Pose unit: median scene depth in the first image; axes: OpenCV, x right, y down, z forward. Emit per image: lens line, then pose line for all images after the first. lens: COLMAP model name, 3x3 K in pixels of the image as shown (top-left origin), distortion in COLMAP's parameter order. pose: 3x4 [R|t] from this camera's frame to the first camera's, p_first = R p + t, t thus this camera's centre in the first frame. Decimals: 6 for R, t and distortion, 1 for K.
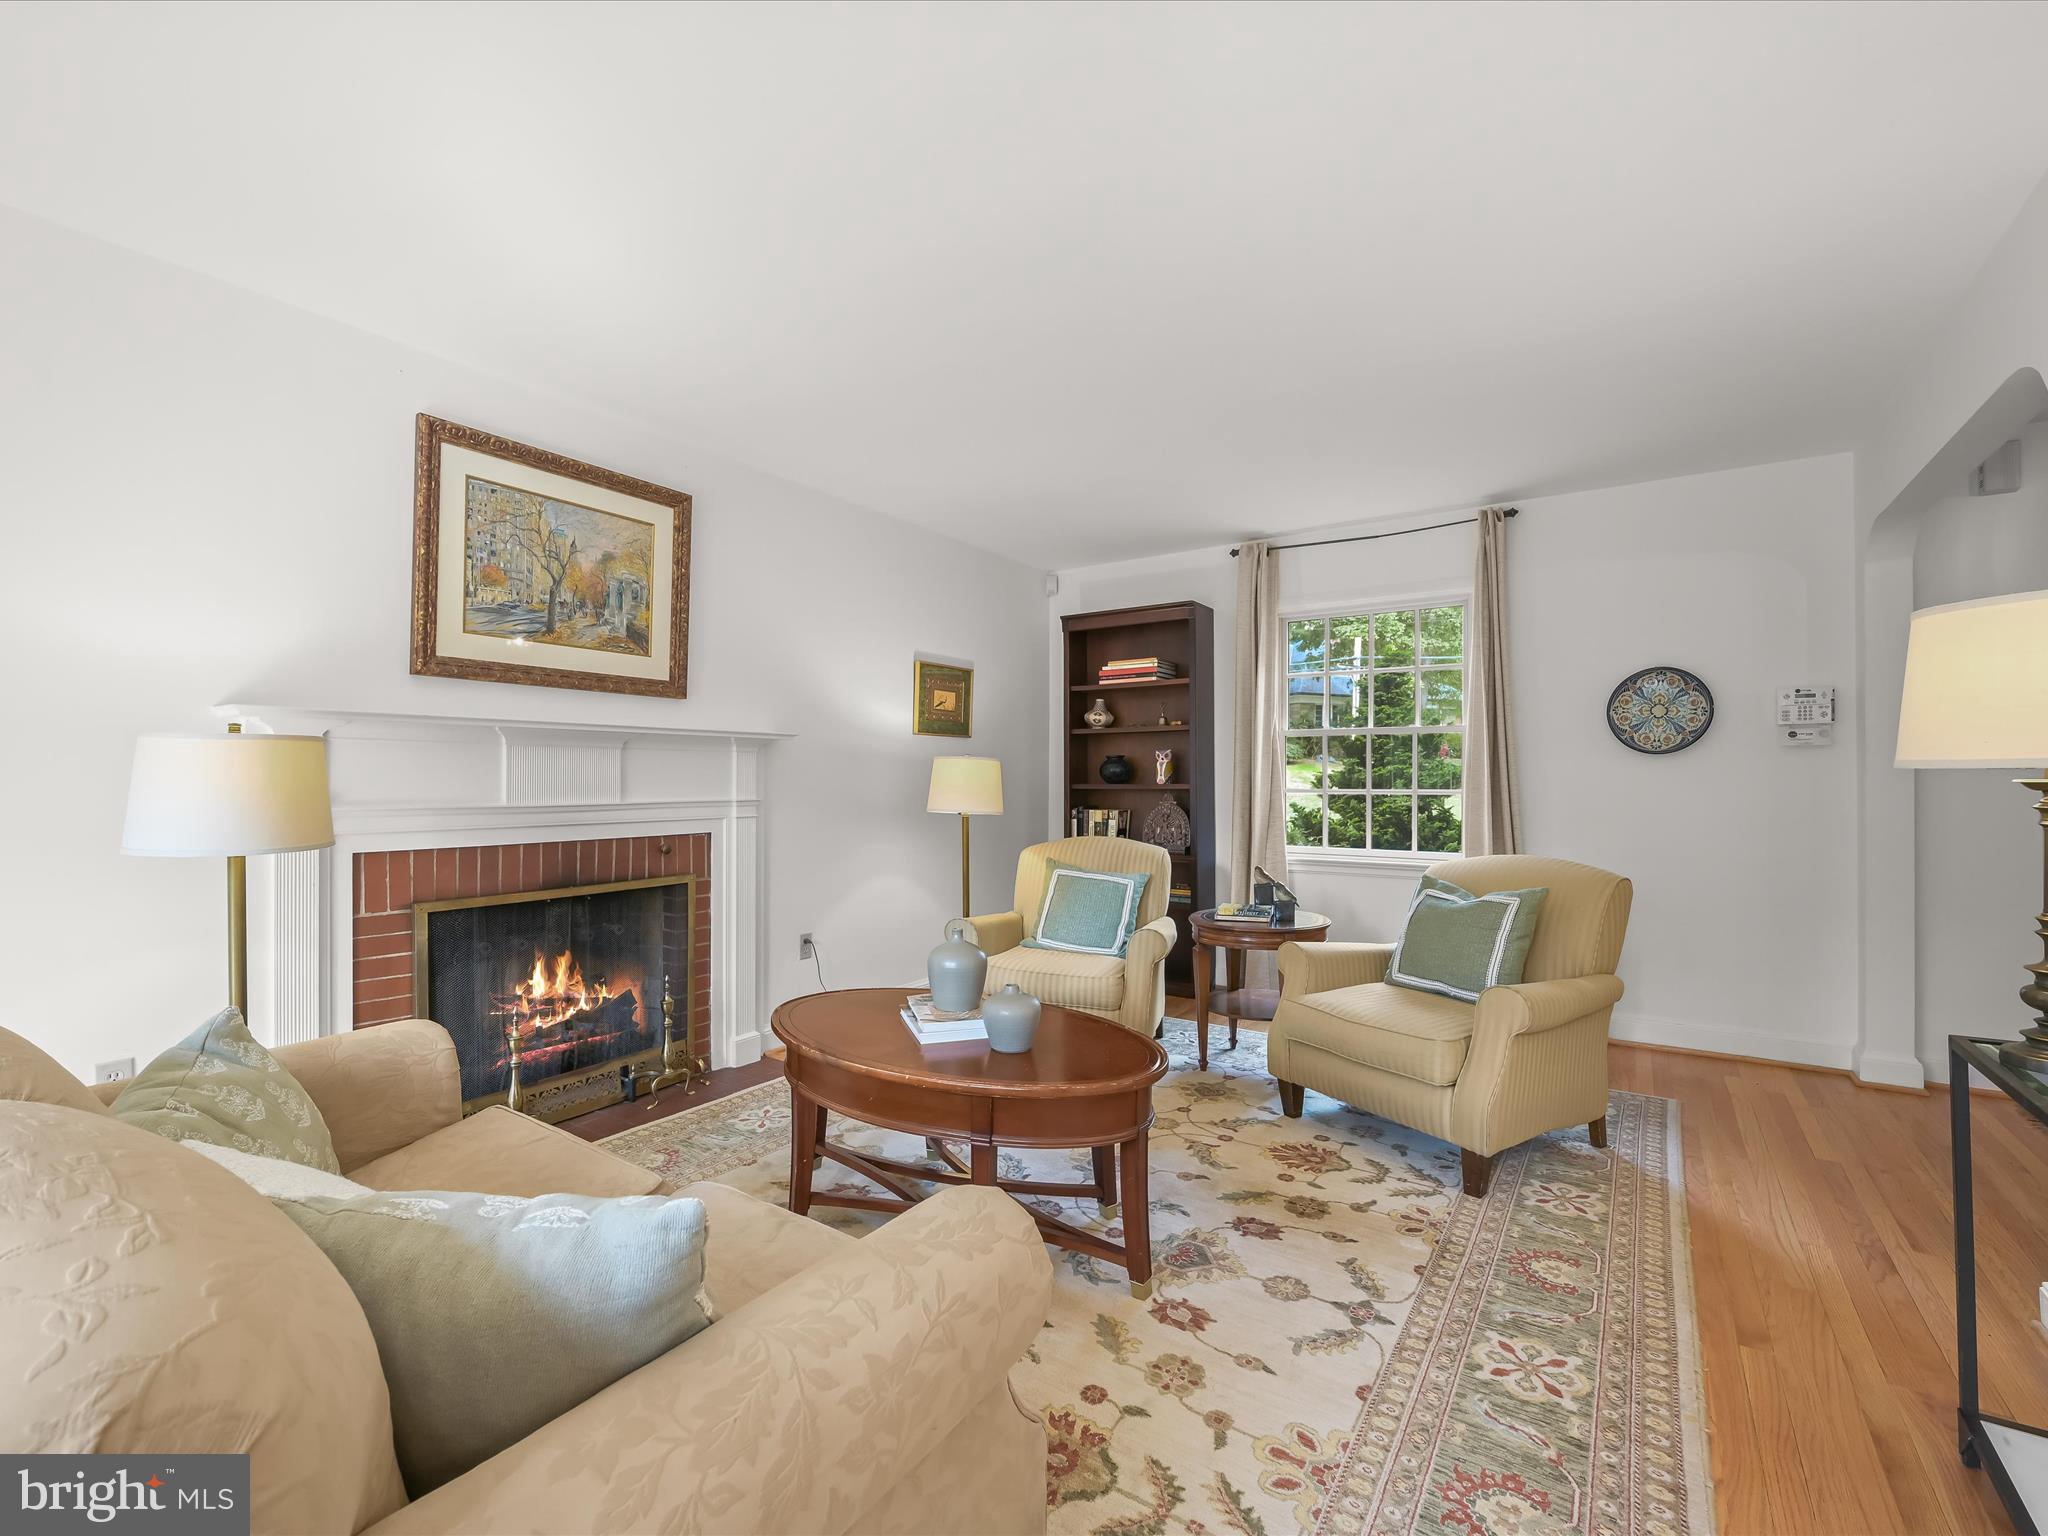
lens RADIAL K [[903.5, 0, 1028.7], [0, 903.5, 771.8], [0, 0, 1]] dist [-0.001079, 0.000188]
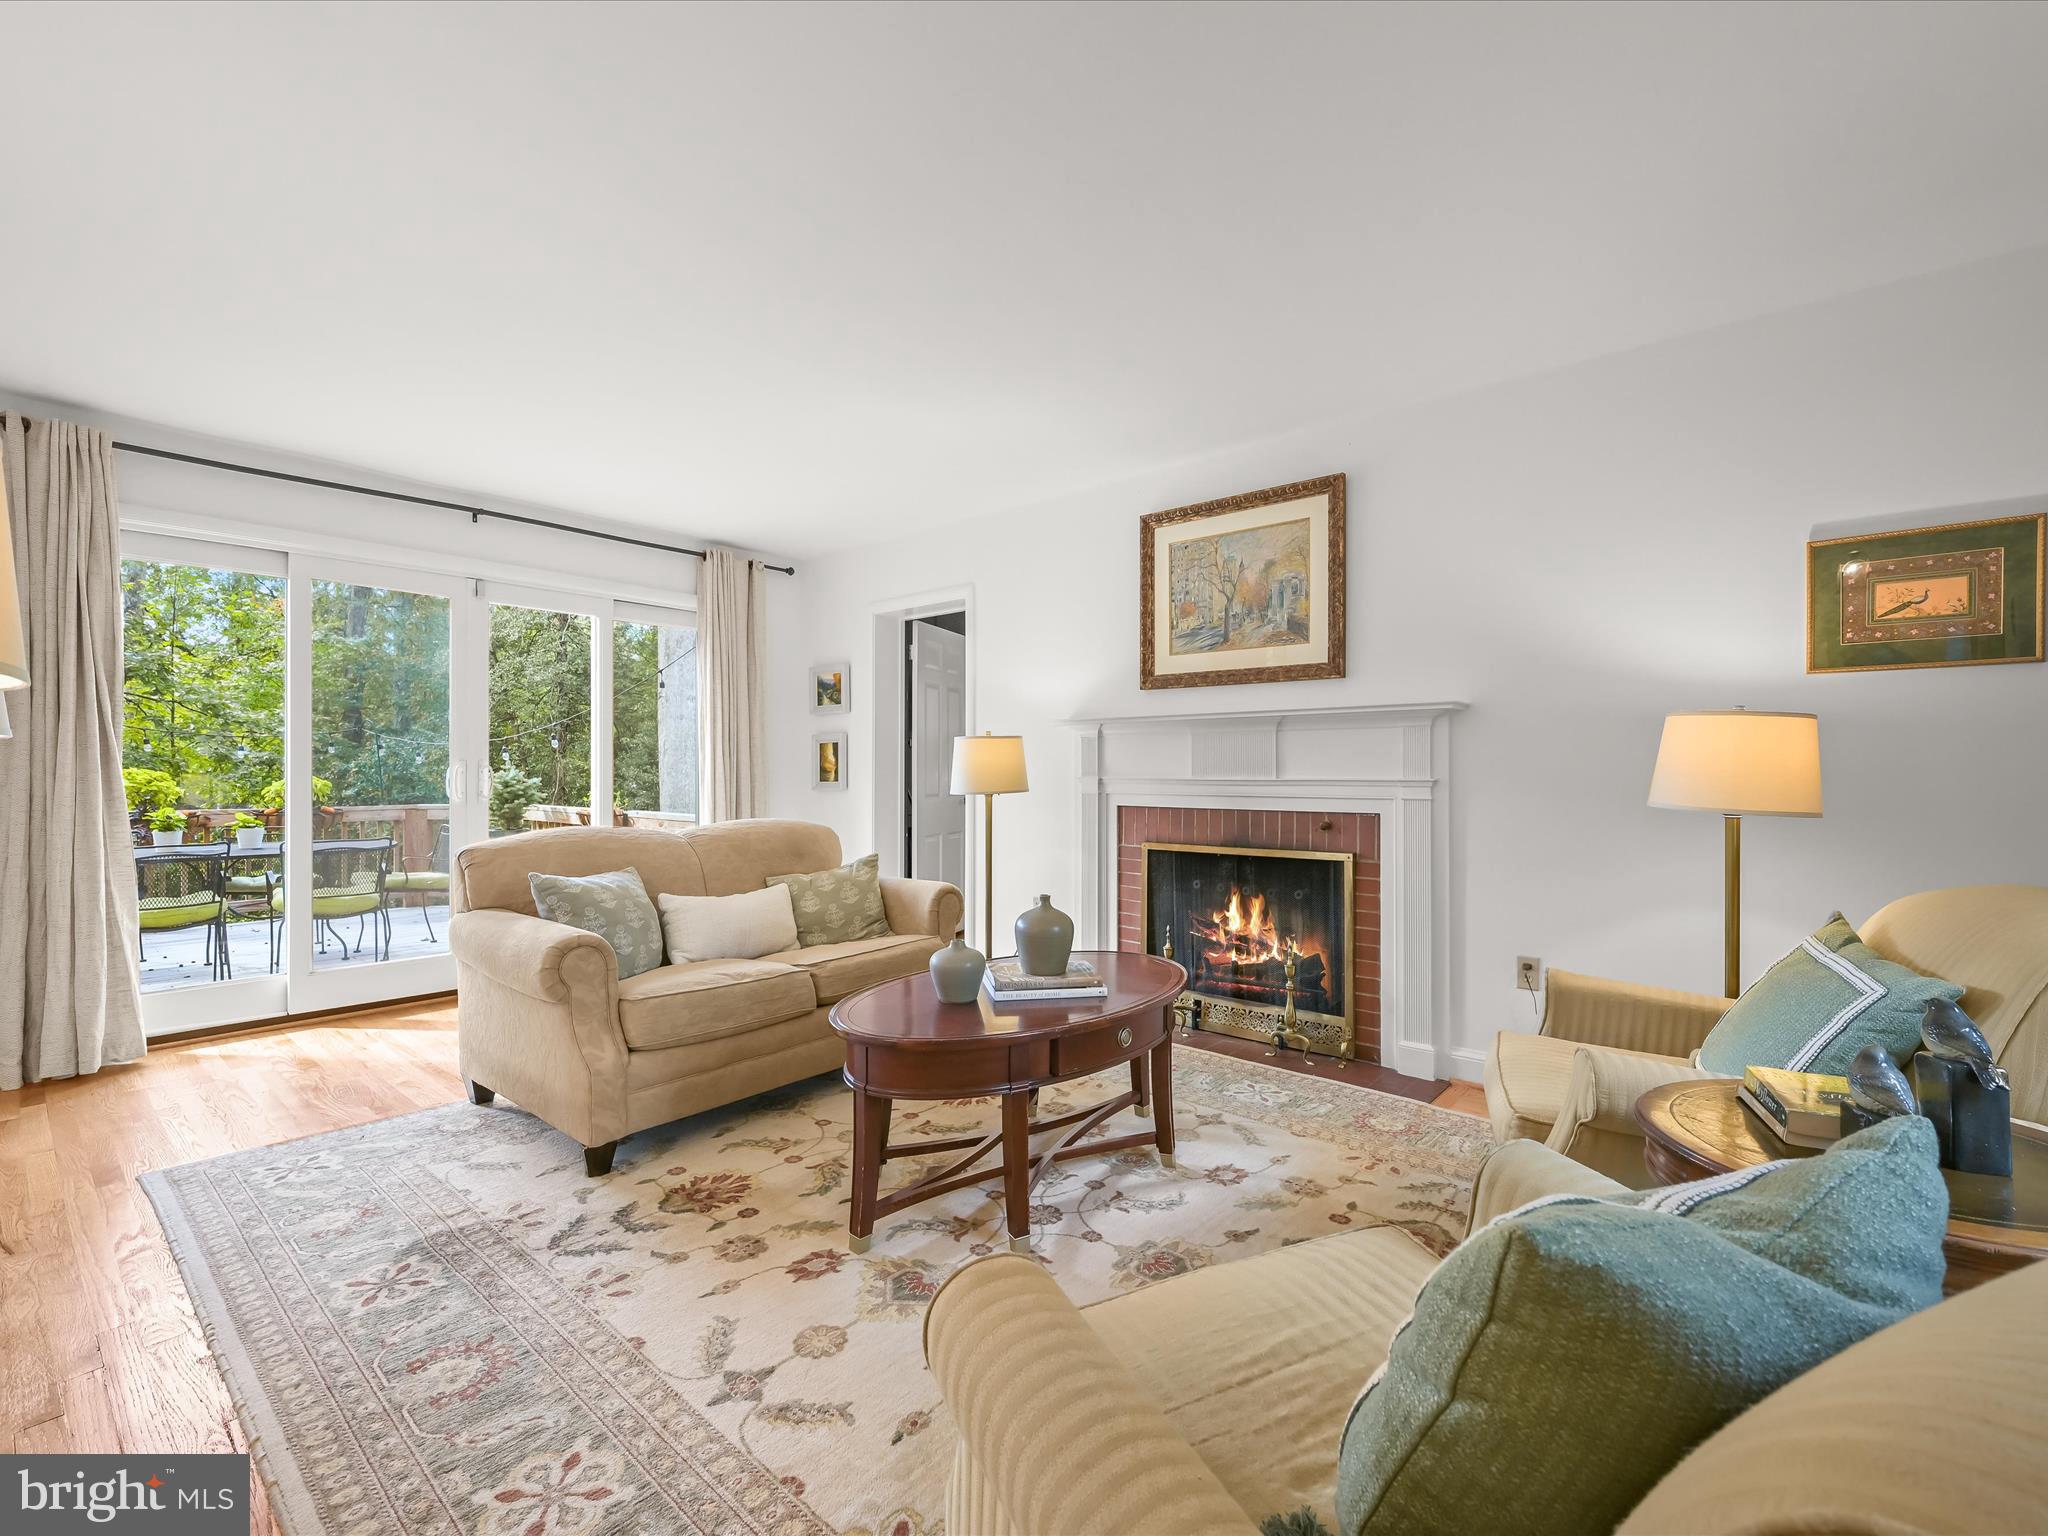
lens RADIAL K [[903.5, 0, 1028.7], [0, 903.5, 771.8], [0, 0, 1]] dist [-0.001079, 0.000188]
pose [[-0.124776, -0.002387, -0.992182, 0.789271], [0.003404, 0.999990, -0.002833, 0.030900], [0.992179, -0.003731, -0.124766, 0.933830]]
